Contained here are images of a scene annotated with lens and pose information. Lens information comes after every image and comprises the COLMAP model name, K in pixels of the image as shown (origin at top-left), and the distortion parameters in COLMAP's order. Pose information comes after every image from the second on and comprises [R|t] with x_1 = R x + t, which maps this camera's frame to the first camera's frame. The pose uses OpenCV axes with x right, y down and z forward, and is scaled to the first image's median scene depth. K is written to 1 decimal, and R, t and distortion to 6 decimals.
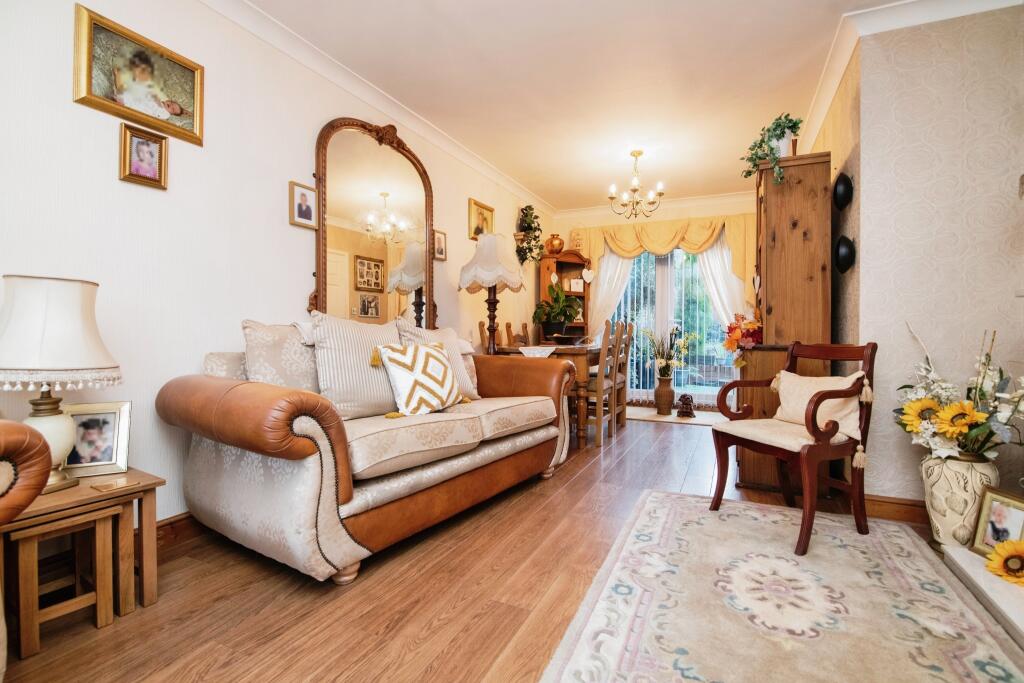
lens RADIAL K [[479.5, 0, 513.2], [0, 479.5, 344.4], [0, 0, 1]] dist [-0.018198, 0.000513]
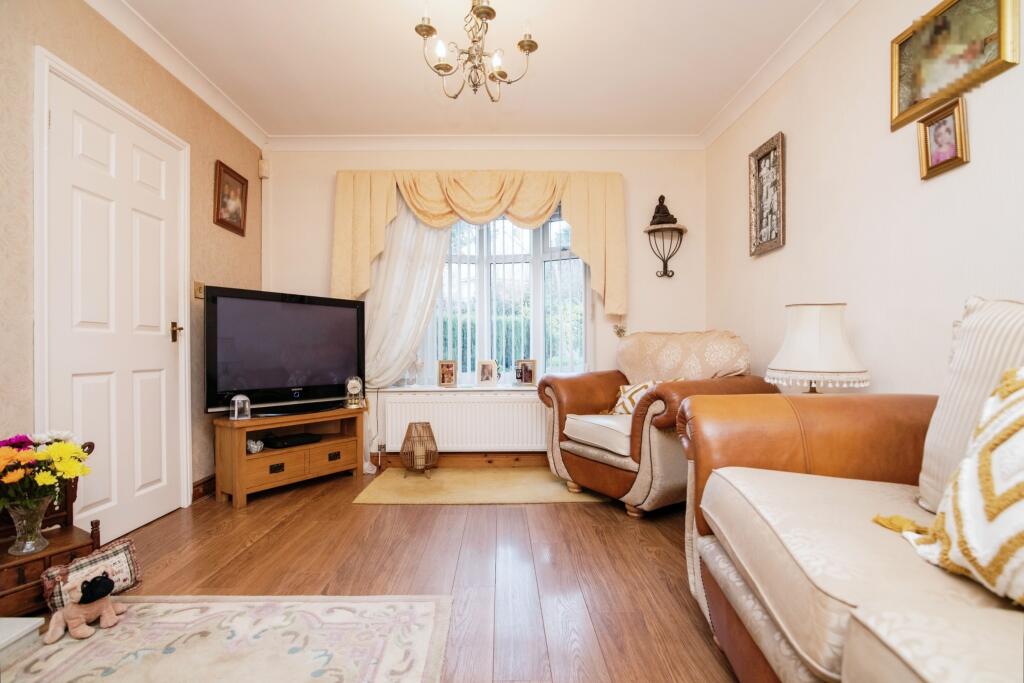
lens RADIAL K [[479.5, 0, 513.2], [0, 479.5, 344.4], [0, 0, 1]] dist [-0.018198, 0.000513]
pose [[-0.899561, -0.003546, -0.436782, 0.311672], [-0.015798, 0.999577, 0.024421, -0.031010], [0.436510, 0.028868, -0.899236, 1.489257]]
